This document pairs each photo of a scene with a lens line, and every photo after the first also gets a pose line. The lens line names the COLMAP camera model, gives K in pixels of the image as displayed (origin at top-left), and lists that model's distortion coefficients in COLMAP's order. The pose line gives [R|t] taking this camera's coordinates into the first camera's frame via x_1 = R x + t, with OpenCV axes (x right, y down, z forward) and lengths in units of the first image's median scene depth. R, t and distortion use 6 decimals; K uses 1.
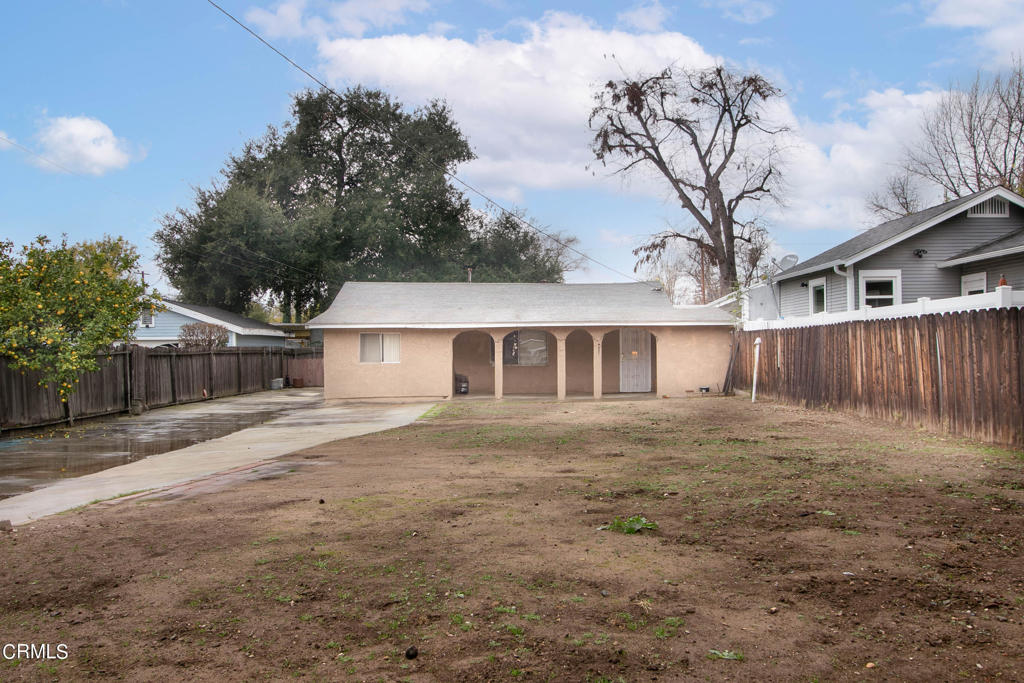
lens RADIAL K [[784.7, 0, 512.0], [0, 784.7, 341.5], [0, 0, 1]] dist [0.001235, -0.000388]
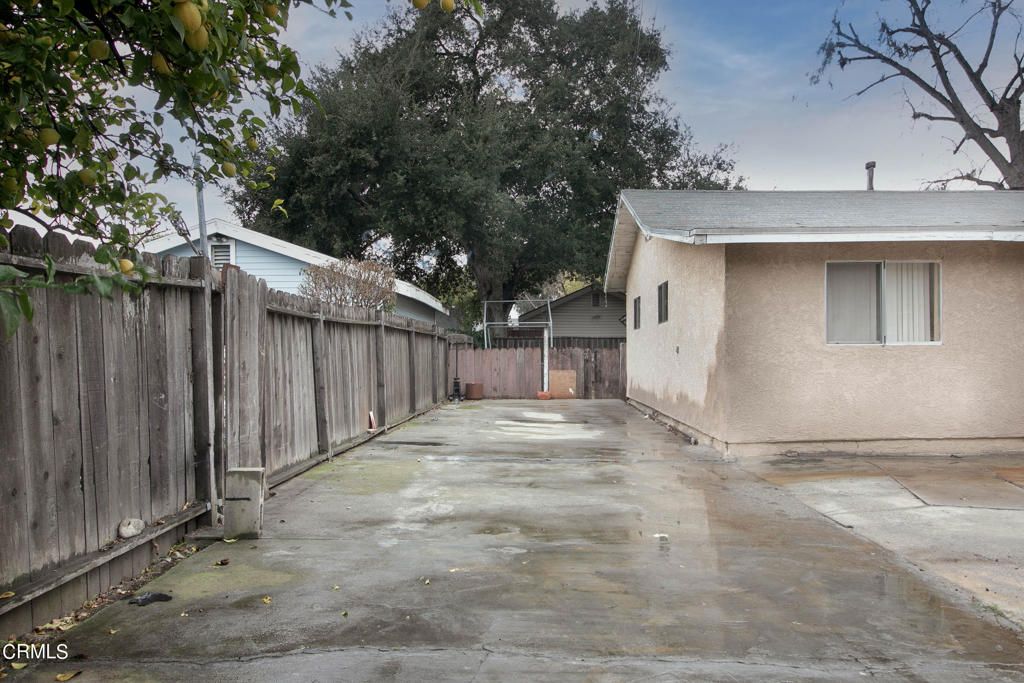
lens RADIAL K [[749.5, 0, 512.7], [0, 749.5, 354.0], [0, 0, 1]] dist [-0.006406, -0.003390]
pose [[0.999571, 0.004212, -0.028997, -0.301342], [-0.003920, 0.999941, 0.010103, 0.026223], [0.029038, -0.009985, 0.999528, 0.597396]]
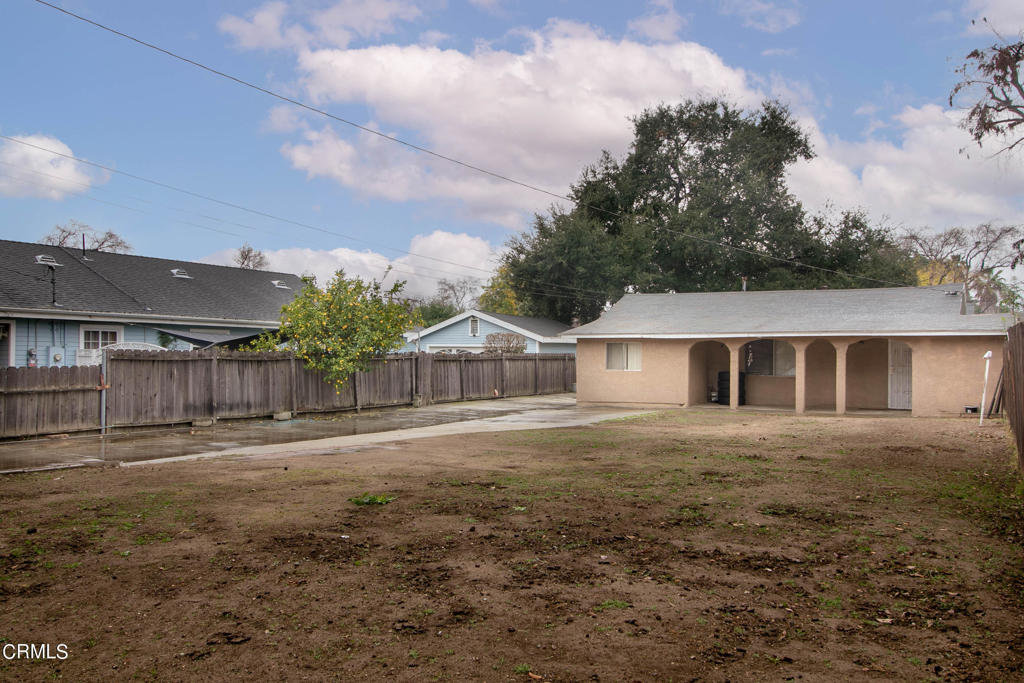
lens RADIAL K [[784.7, 0, 512.0], [0, 784.7, 341.5], [0, 0, 1]] dist [0.001235, -0.000388]
pose [[0.860464, 0.004666, -0.509490, 0.226205], [-0.008086, 0.999957, -0.004498, -0.005611], [0.509447, 0.007990, 0.860465, -0.001603]]
